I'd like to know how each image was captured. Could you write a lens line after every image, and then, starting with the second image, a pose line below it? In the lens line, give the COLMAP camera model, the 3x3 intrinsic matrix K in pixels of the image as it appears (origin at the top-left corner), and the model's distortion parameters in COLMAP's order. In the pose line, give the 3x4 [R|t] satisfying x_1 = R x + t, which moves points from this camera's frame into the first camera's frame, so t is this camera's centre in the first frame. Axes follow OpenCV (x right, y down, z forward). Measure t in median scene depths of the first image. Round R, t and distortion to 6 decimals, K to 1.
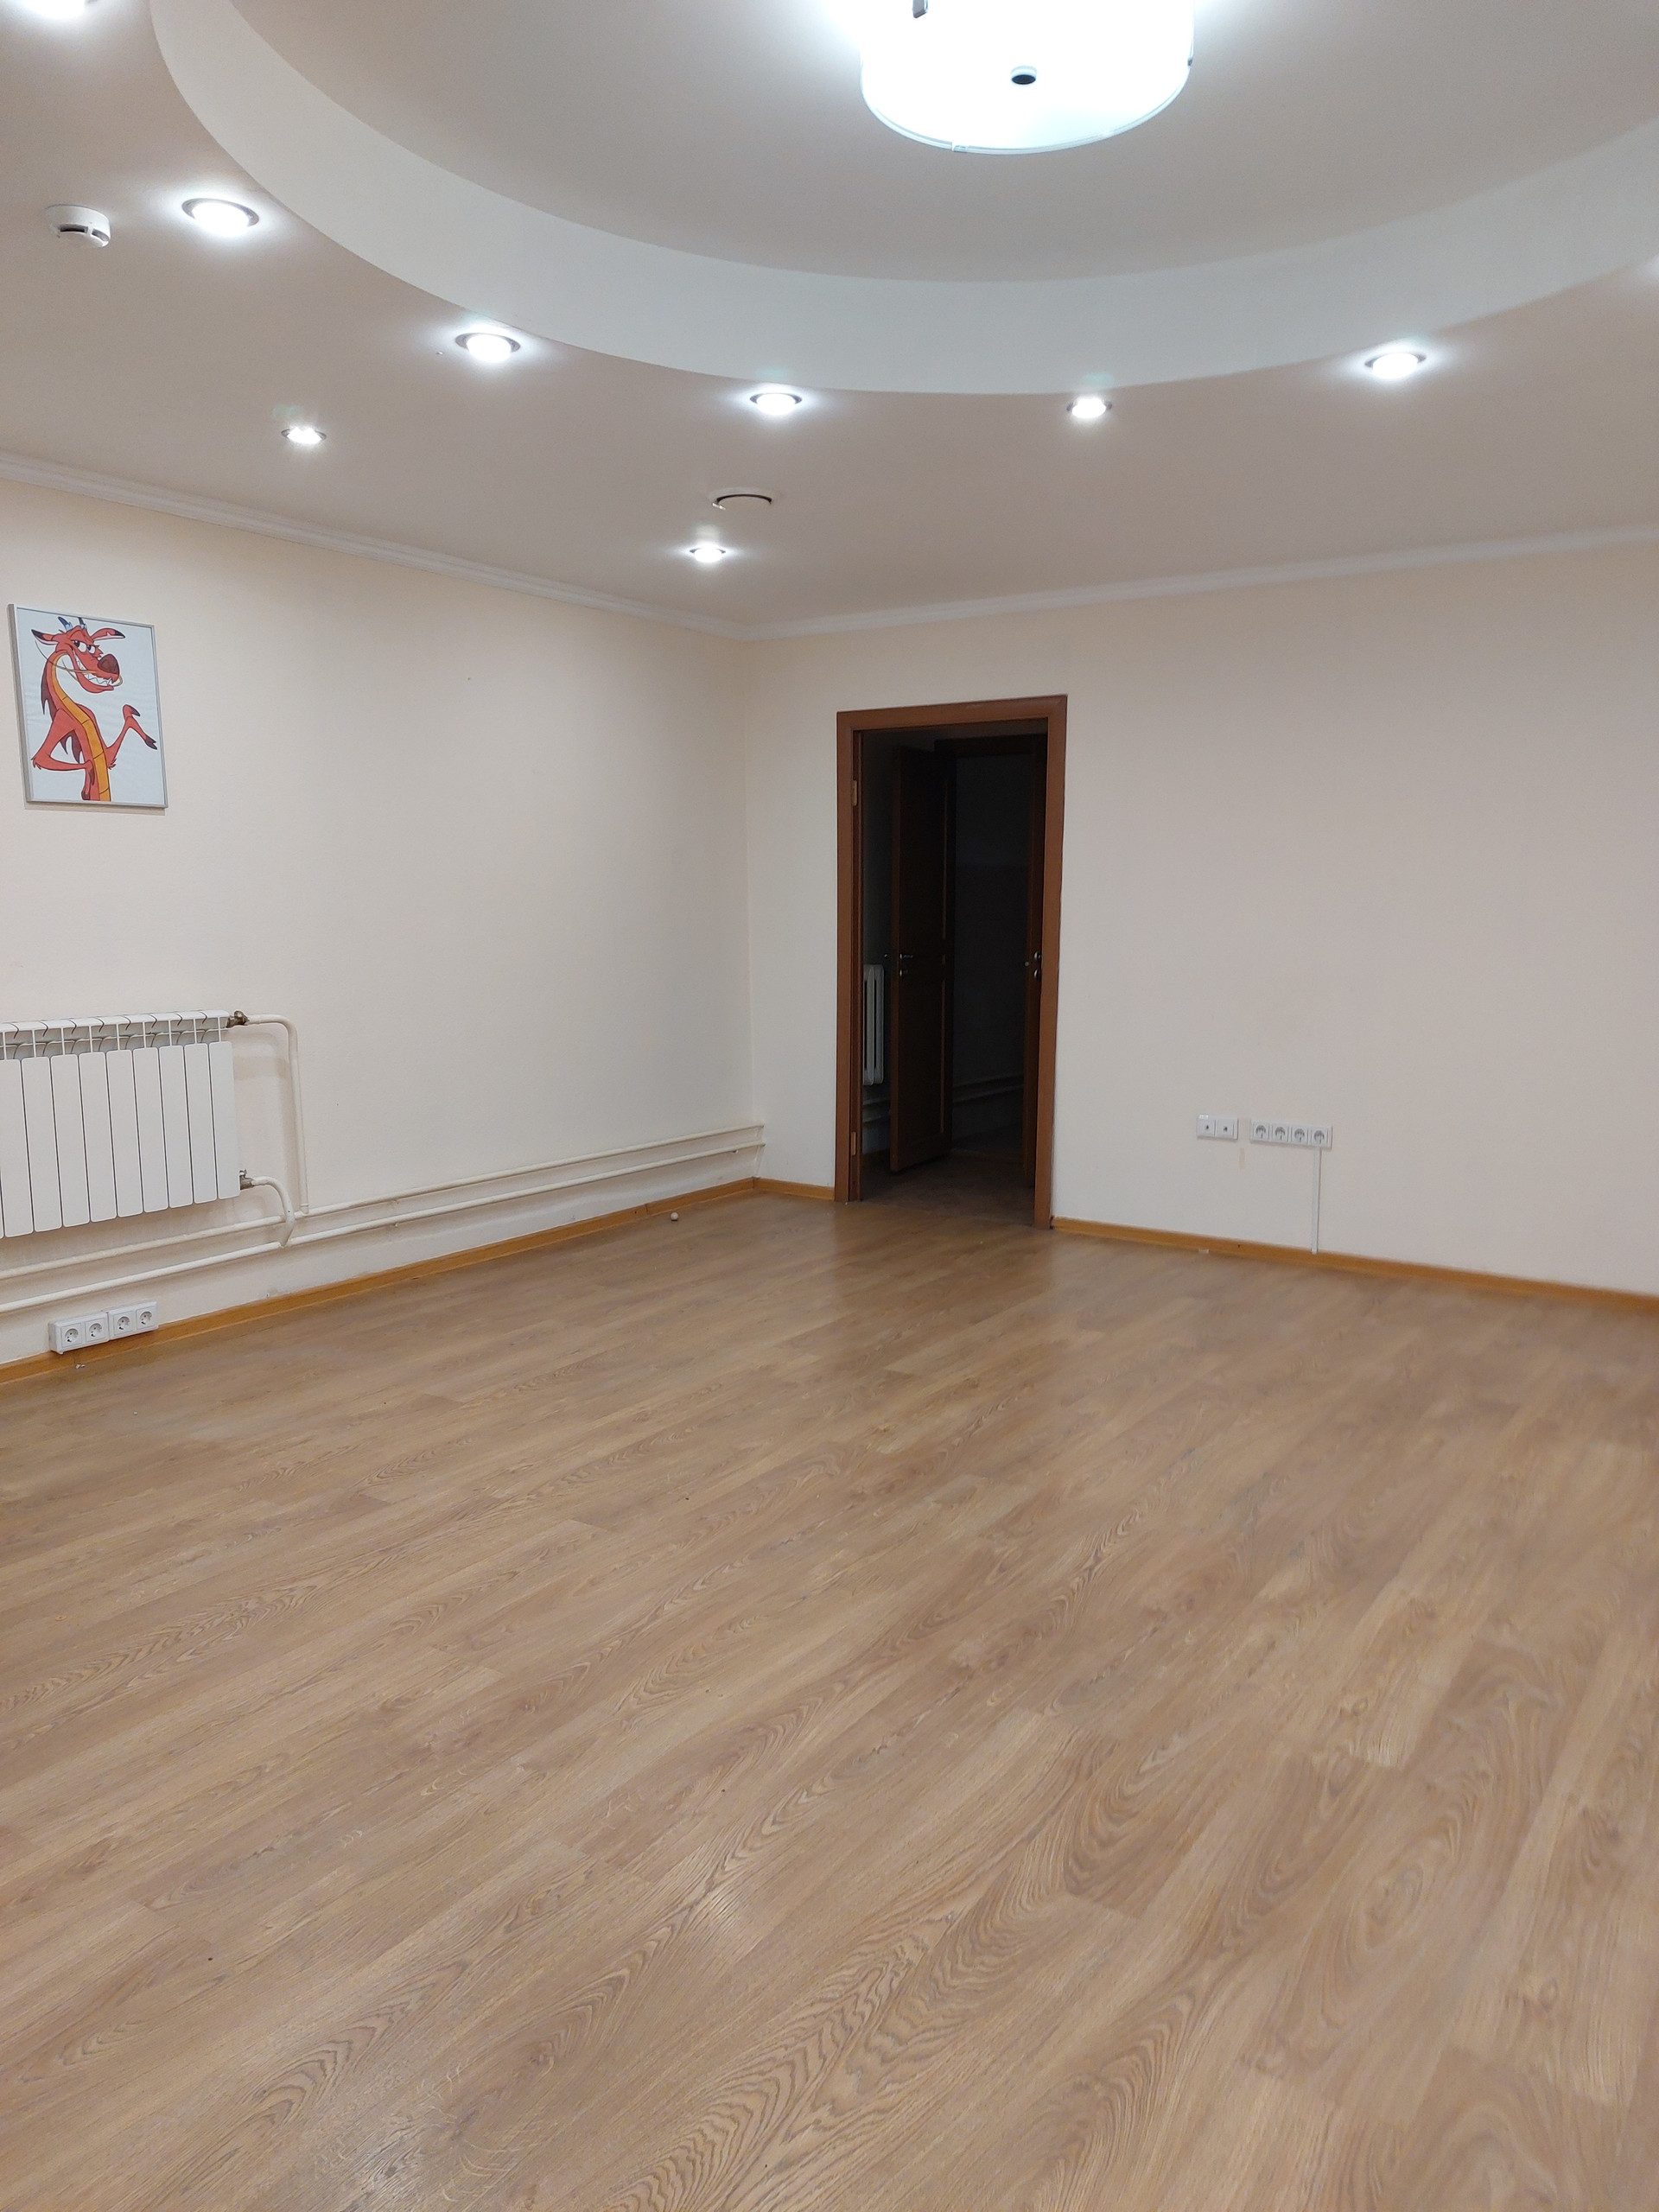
lens RADIAL K [[1566.6, 0, 829.5], [0, 1566.6, 1106.0], [0, 0, 1]] dist [0.042857, -0.063890]
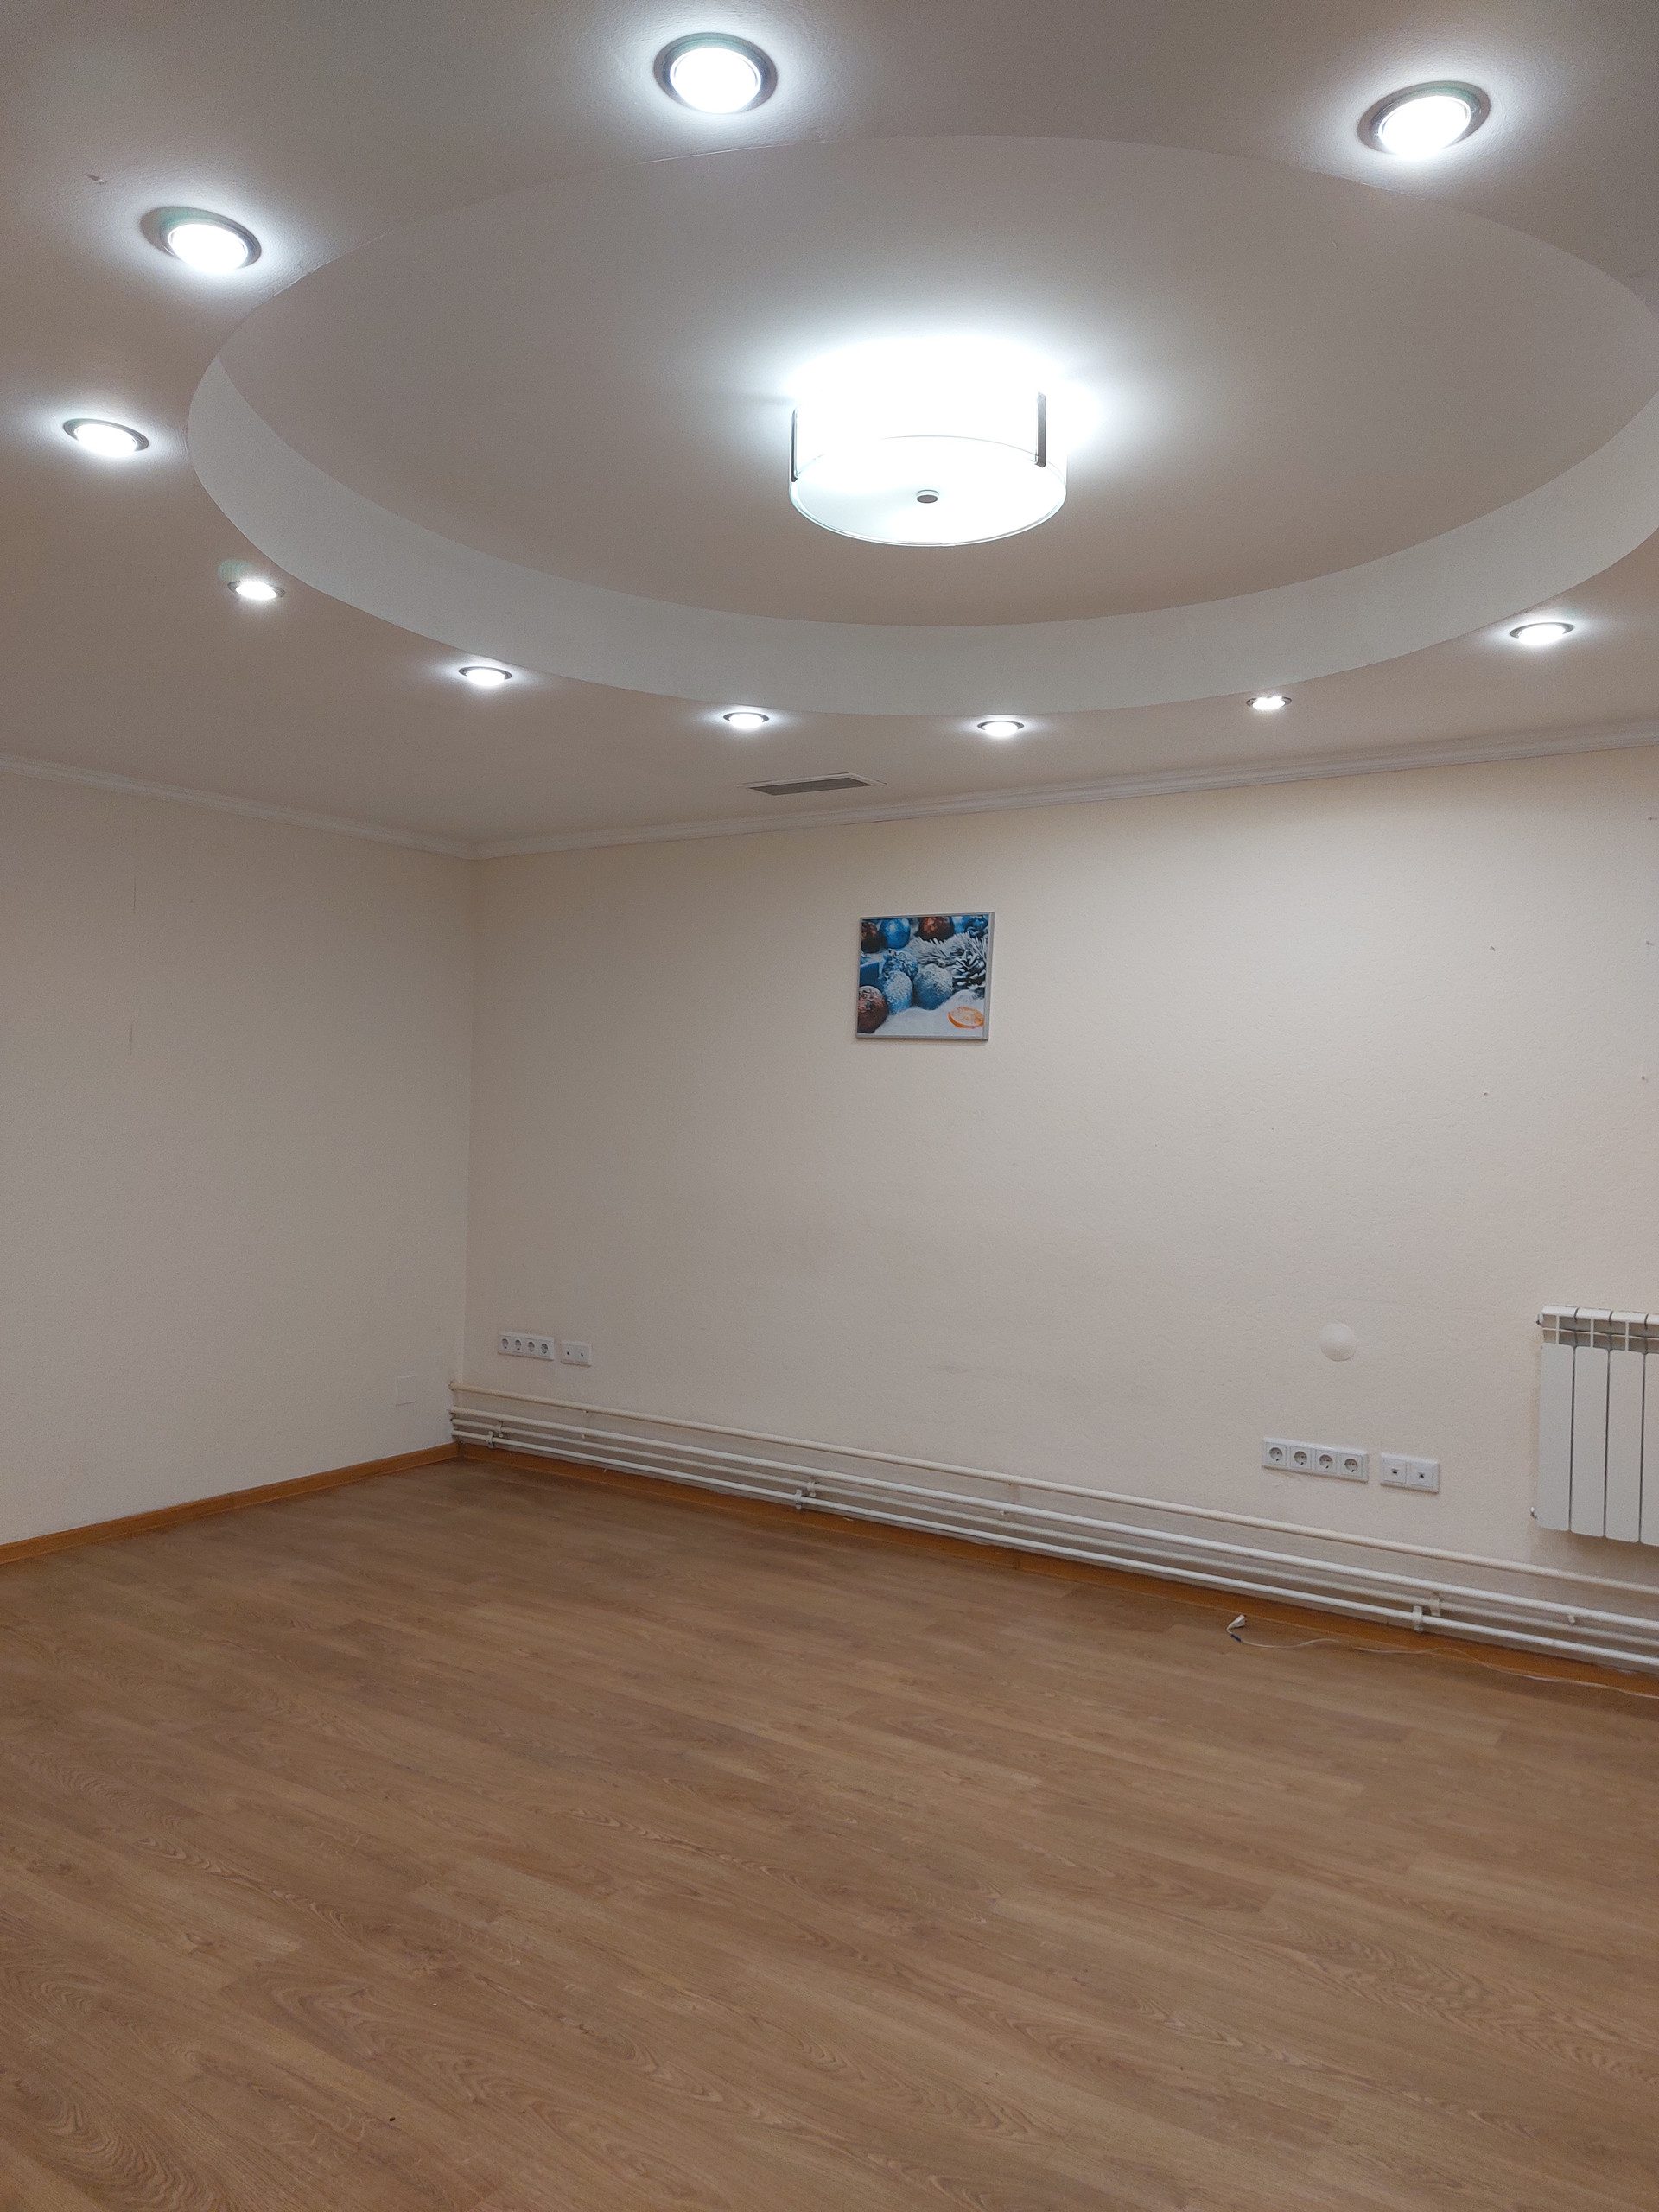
lens RADIAL K [[1566.6, 0, 829.5], [0, 1566.6, 1106.0], [0, 0, 1]] dist [0.042857, -0.063890]
pose [[0.038868, -0.019443, 0.999055, -0.820350], [0.127538, 0.991730, 0.014338, -0.171867], [-0.991072, 0.126860, 0.041027, 0.835912]]
